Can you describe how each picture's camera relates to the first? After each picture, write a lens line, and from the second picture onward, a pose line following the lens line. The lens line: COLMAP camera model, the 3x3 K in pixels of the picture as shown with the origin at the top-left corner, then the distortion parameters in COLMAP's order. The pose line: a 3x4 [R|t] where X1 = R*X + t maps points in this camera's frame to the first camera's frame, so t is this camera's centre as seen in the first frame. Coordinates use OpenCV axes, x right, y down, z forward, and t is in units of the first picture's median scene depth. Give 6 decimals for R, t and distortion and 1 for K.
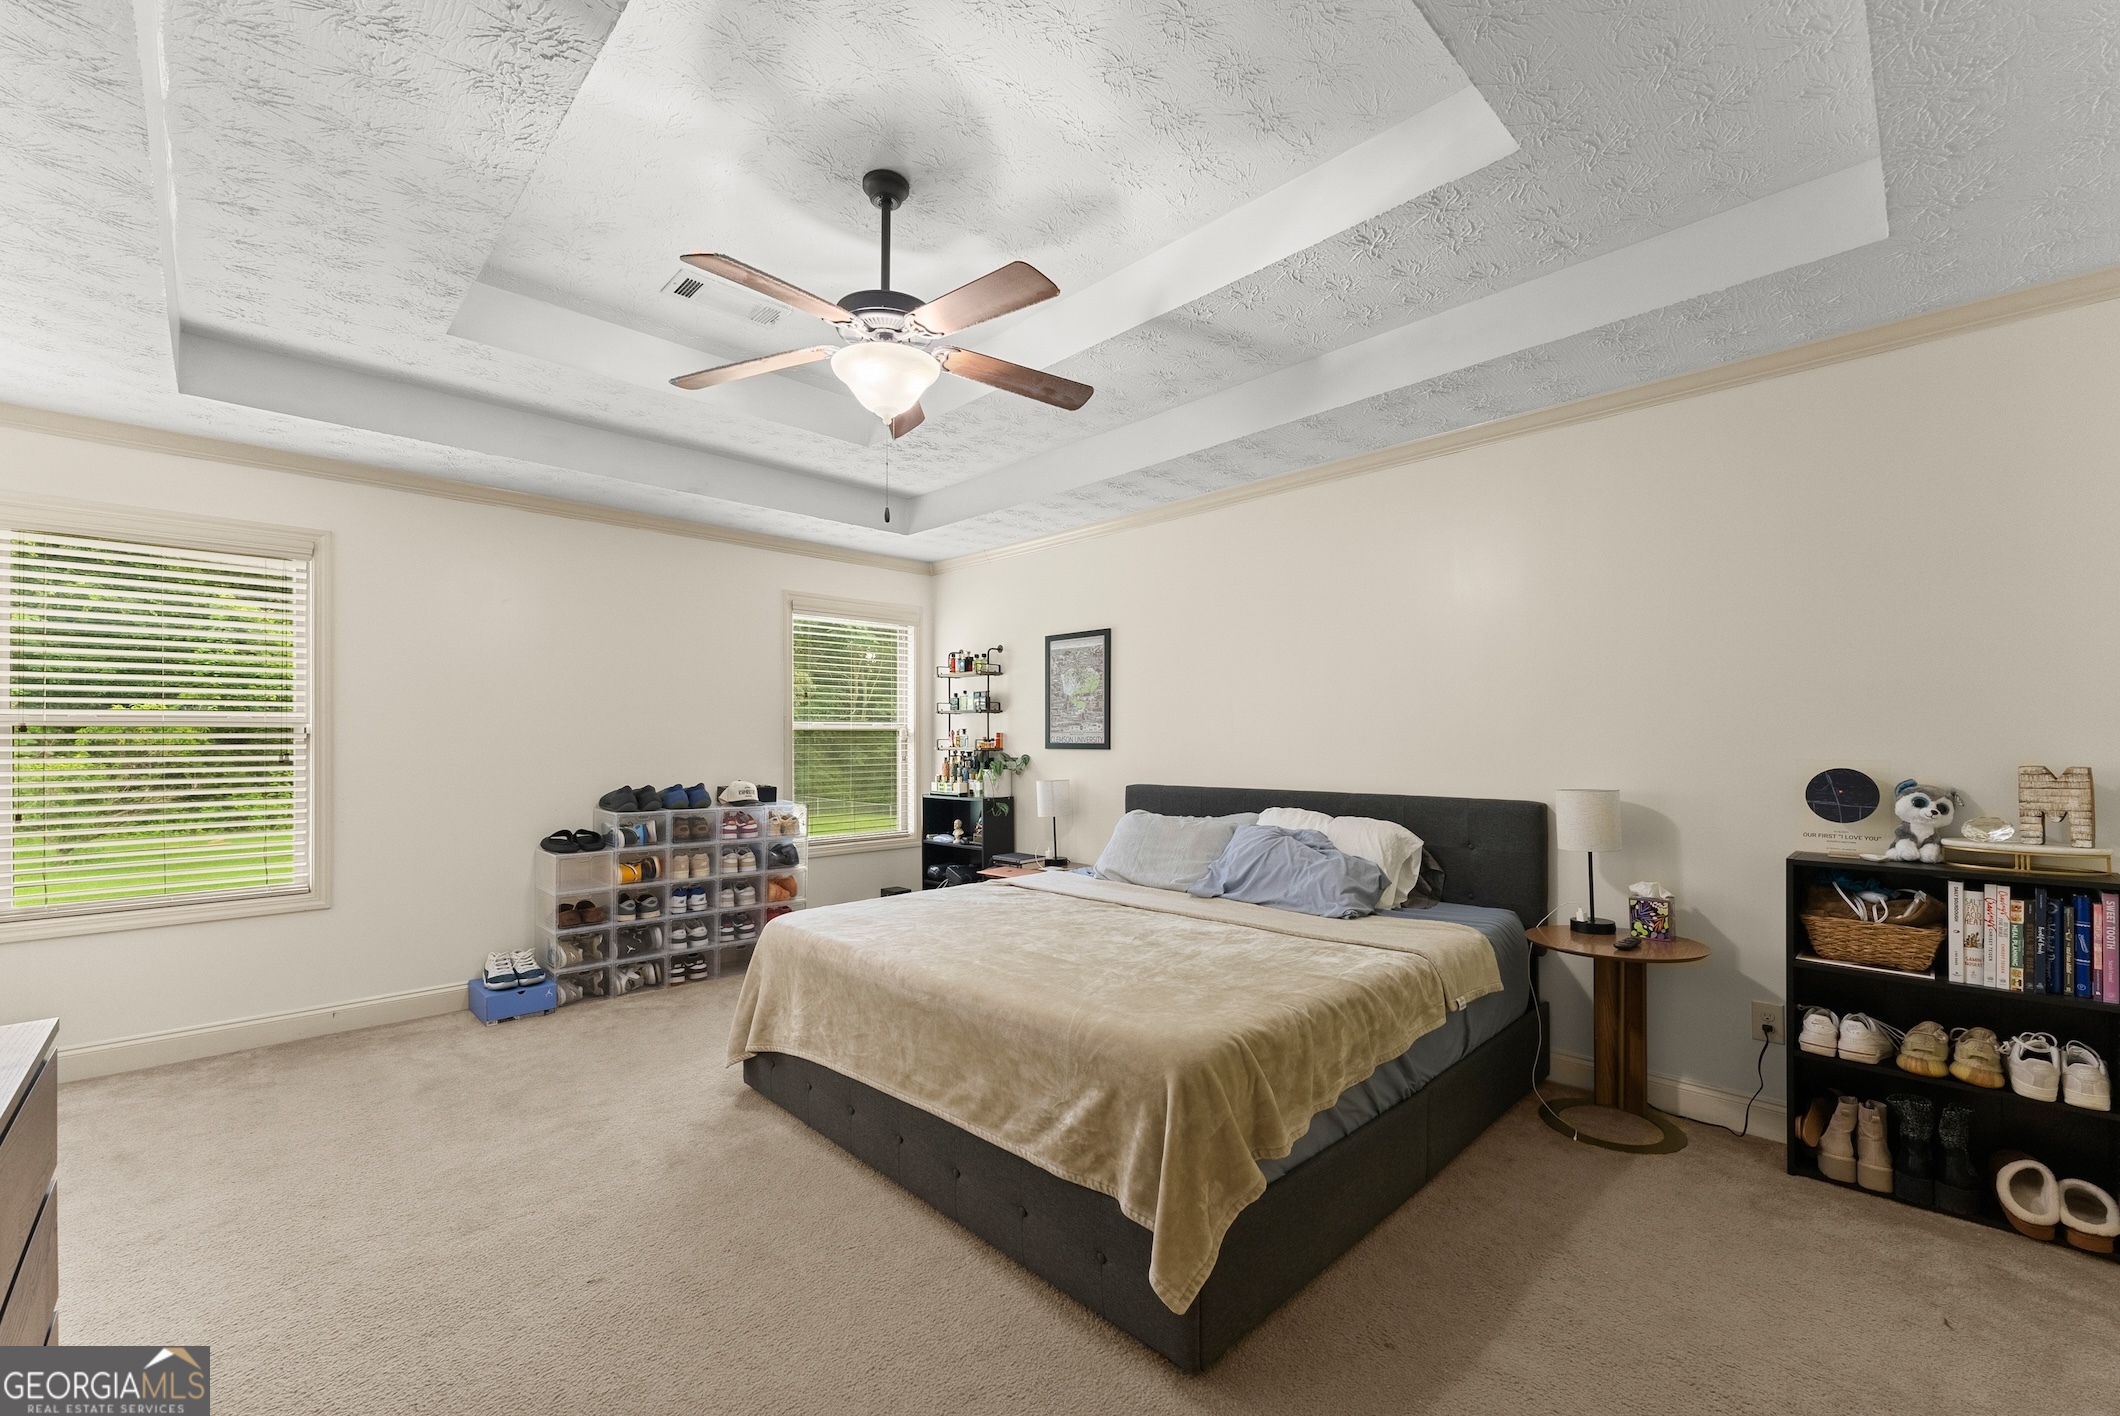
lens RADIAL K [[863.3, 0, 1052.6], [0, 863.3, 734.5], [0, 0, 1]] dist [-0.000605, -0.000170]
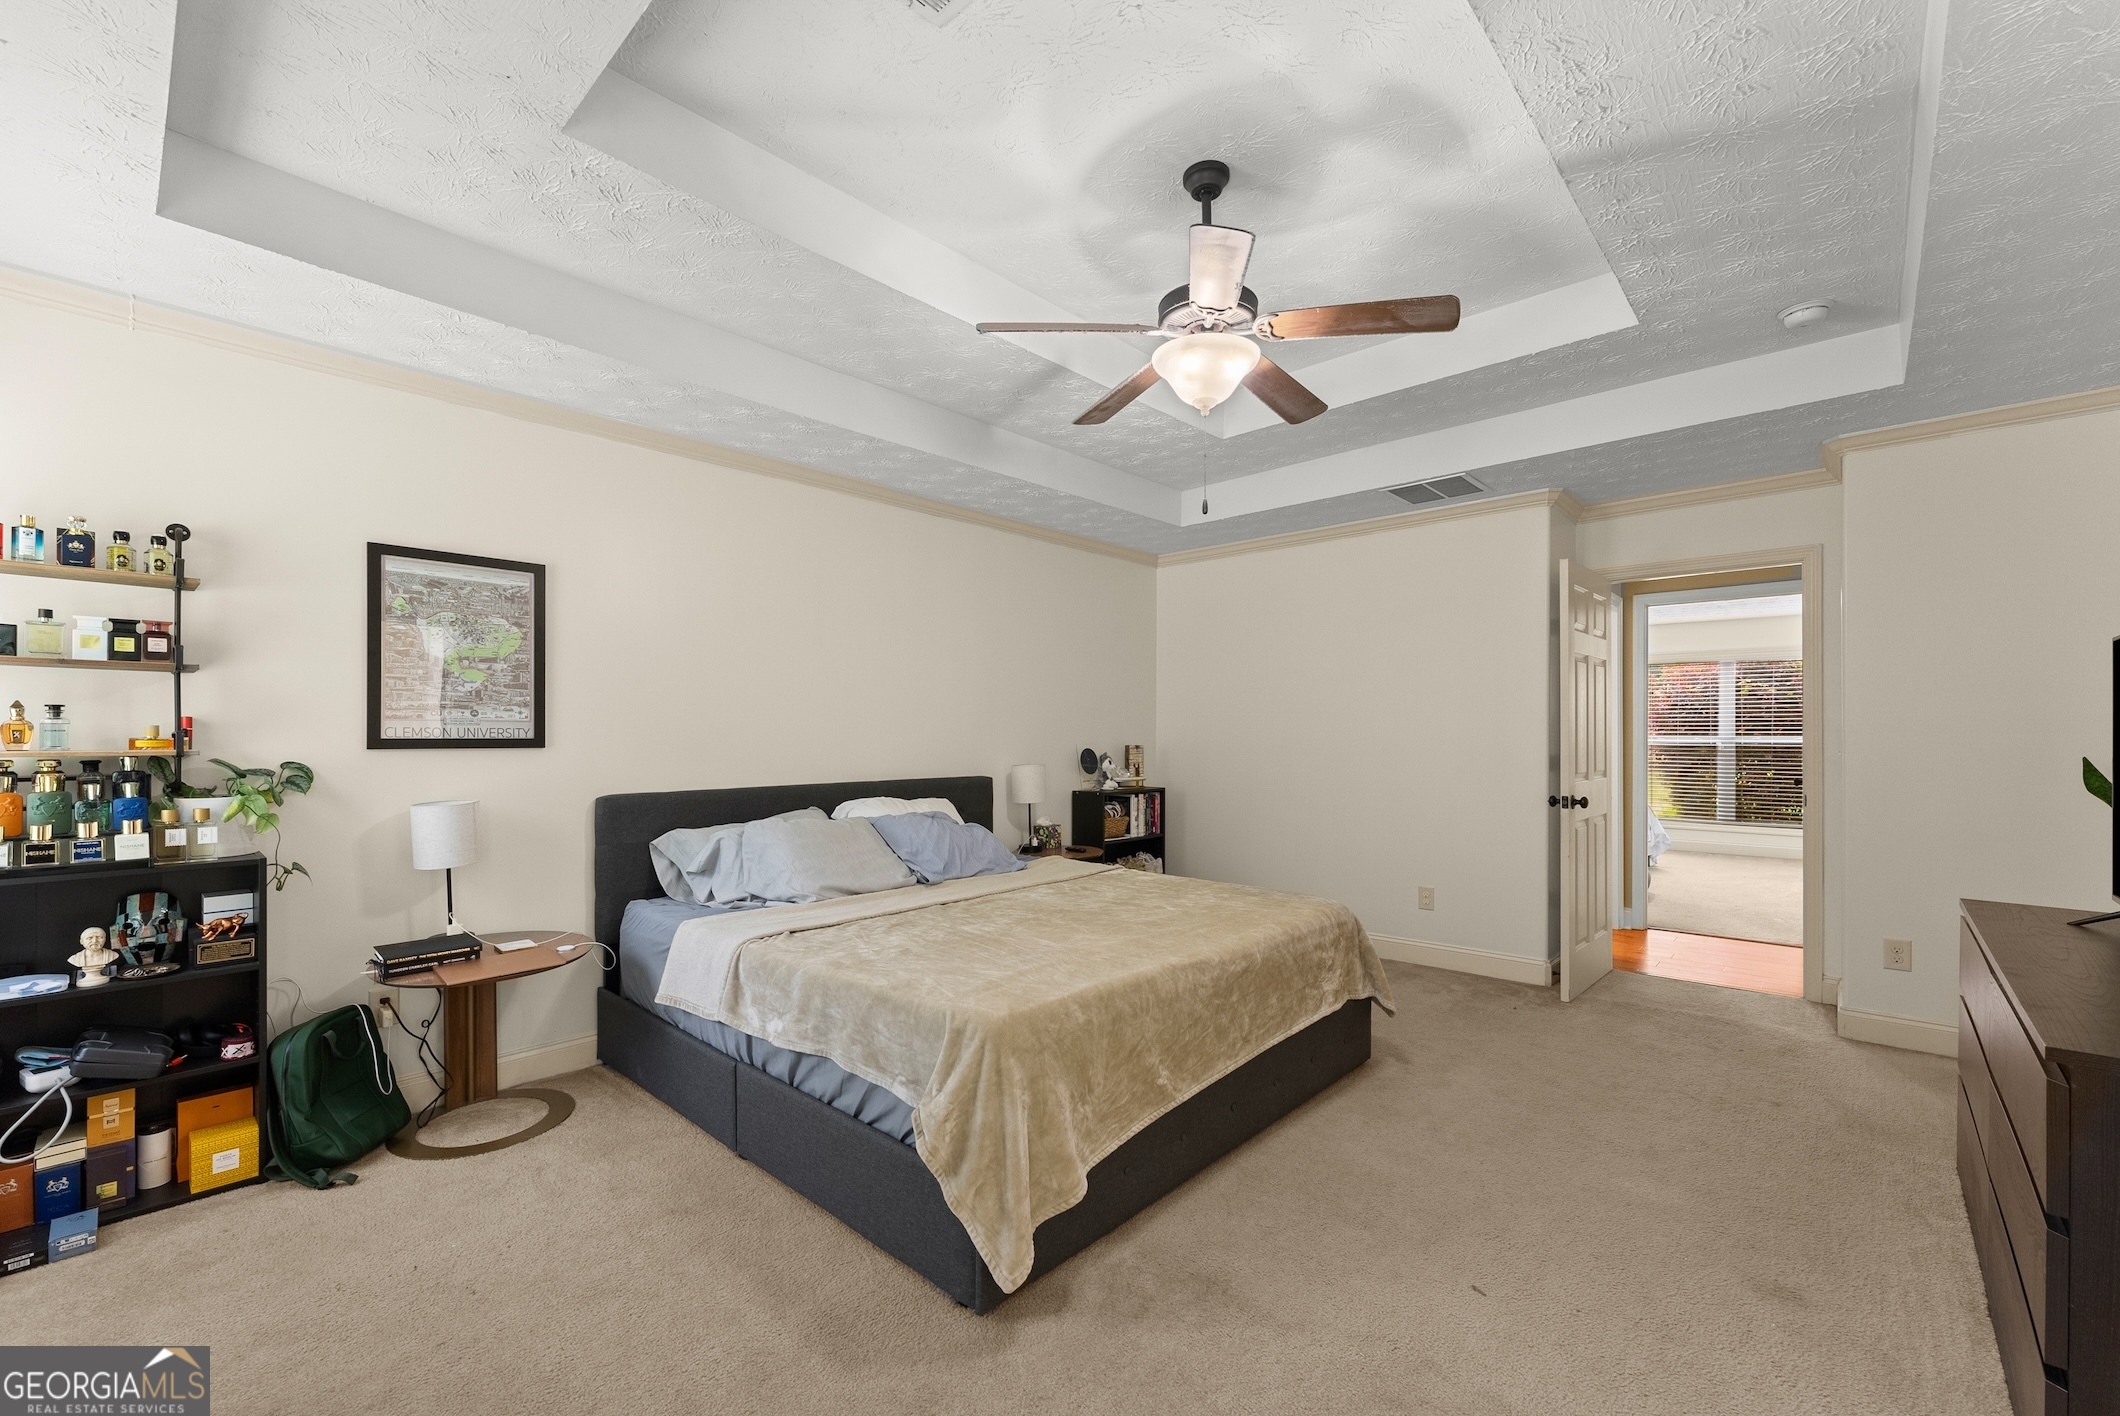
lens RADIAL K [[863.3, 0, 1052.6], [0, 863.3, 734.5], [0, 0, 1]] dist [-0.000605, -0.000170]
pose [[-0.054732, 0.004612, 0.998490, -0.616027], [-0.003727, 0.999981, -0.004823, 0.009016], [-0.998494, -0.003985, -0.054714, 0.642128]]
